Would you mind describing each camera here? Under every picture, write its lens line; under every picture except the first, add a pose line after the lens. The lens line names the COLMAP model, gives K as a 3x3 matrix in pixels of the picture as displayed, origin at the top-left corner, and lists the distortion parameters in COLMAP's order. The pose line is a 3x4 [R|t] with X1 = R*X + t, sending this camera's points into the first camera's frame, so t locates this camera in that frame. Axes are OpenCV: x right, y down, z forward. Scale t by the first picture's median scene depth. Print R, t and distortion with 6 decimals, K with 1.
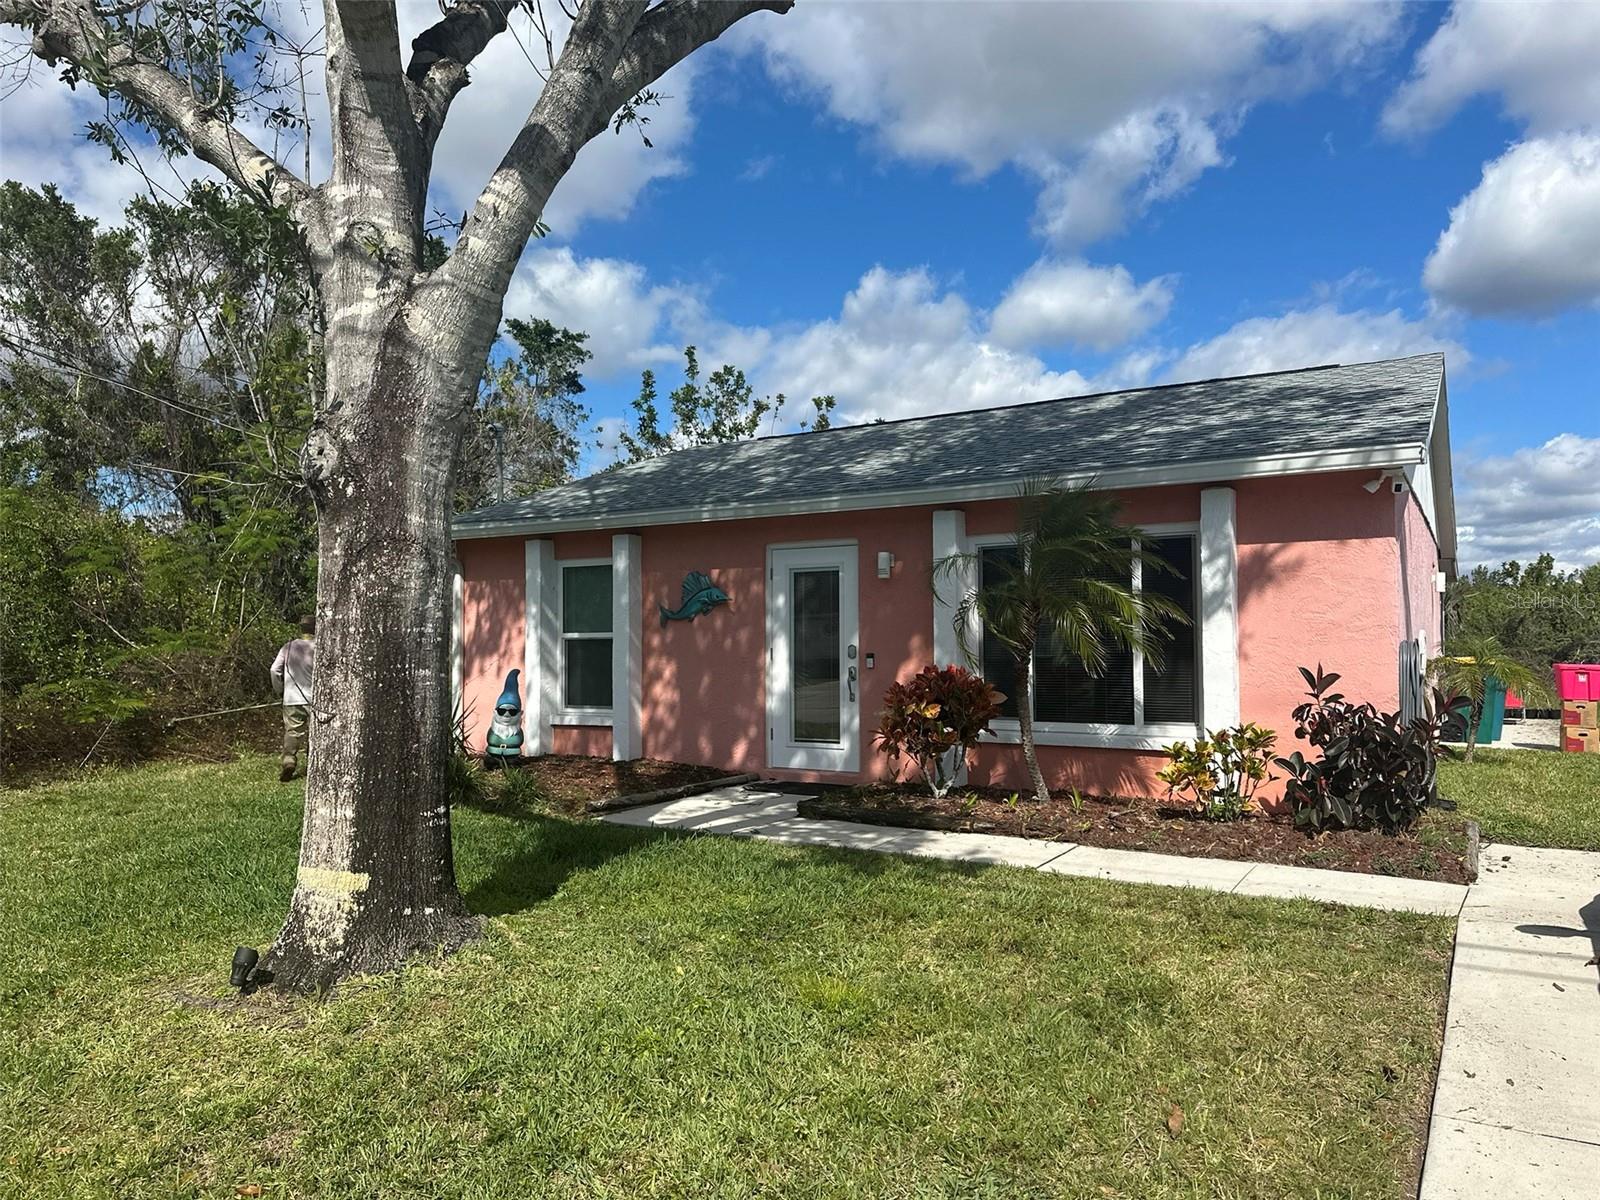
lens RADIAL K [[1124.9, 0, 800.5], [0, 1124.9, 591.5], [0, 0, 1]] dist [0.059128, -0.067327]
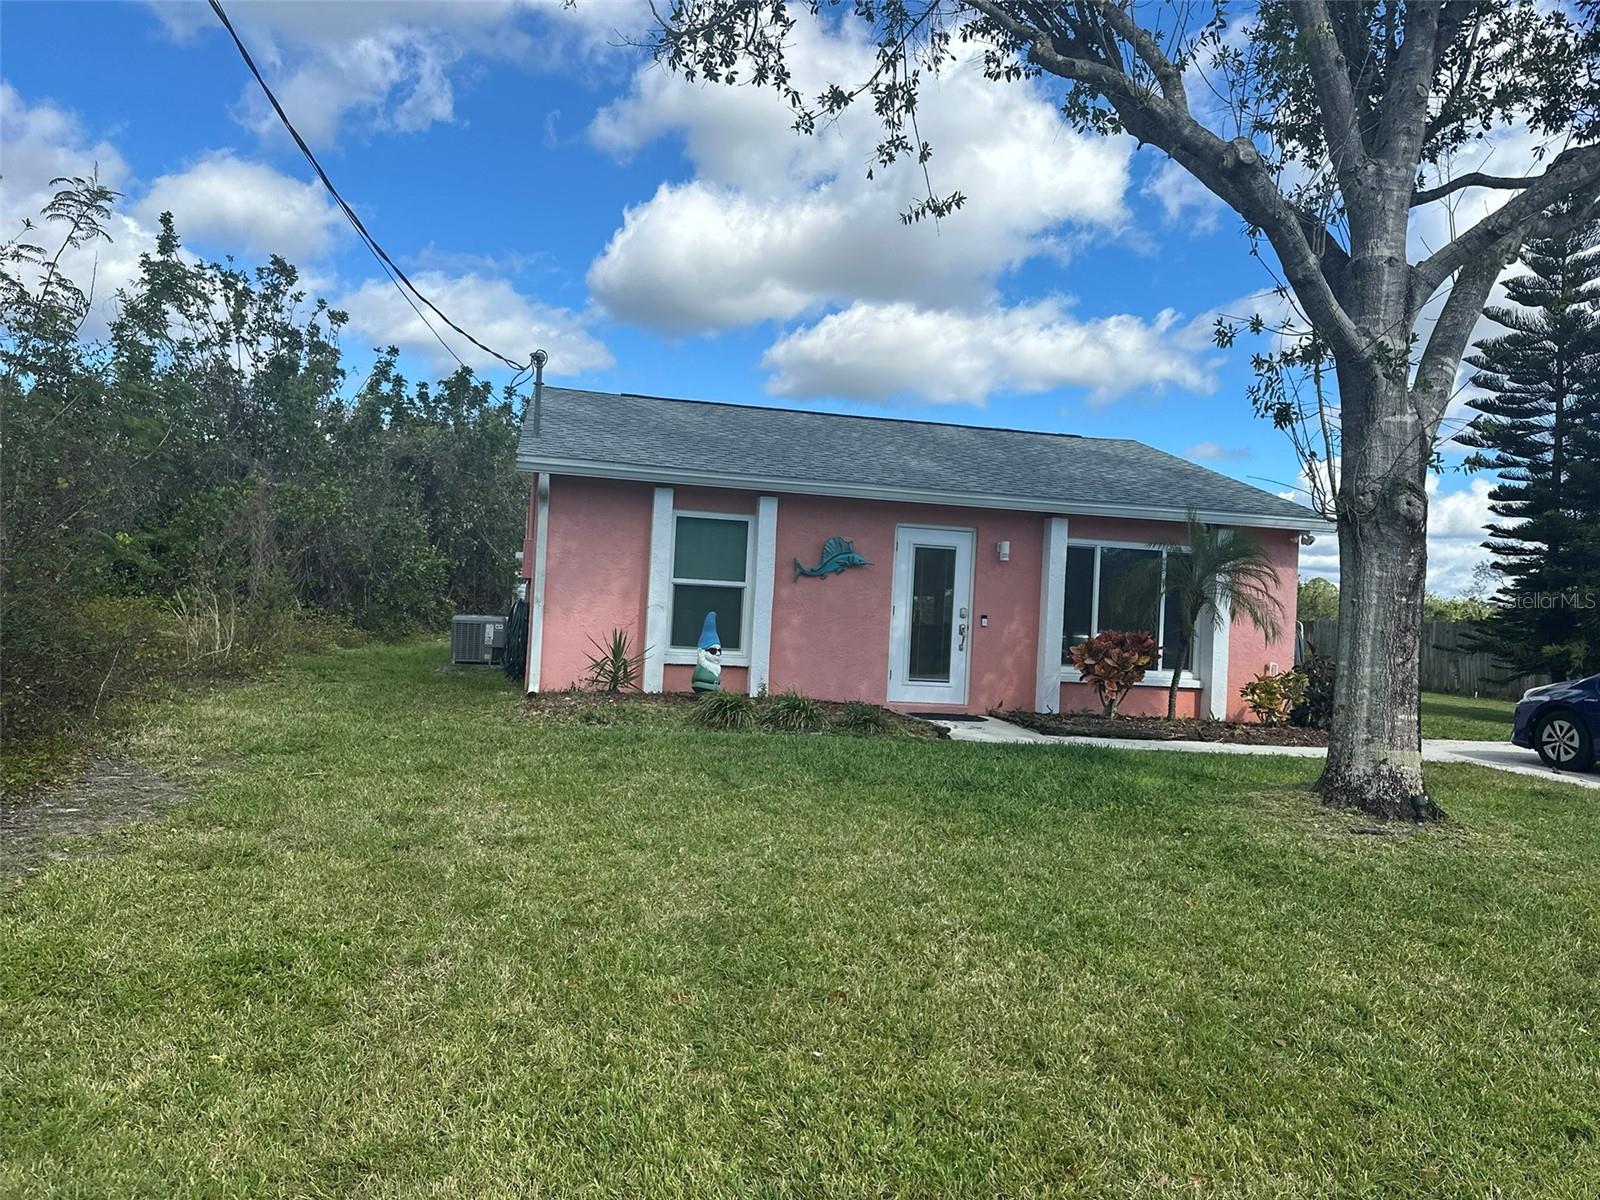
lens RADIAL K [[1124.9, 0, 803.6], [0, 1124.9, 615.3], [0, 0, 1]] dist [0.059128, -0.067327]
pose [[0.750549, 0.047655, 0.659094, -0.891410], [-0.092268, 0.995183, 0.033117, 0.027798], [-0.654342, -0.085669, 0.751331, 0.130423]]
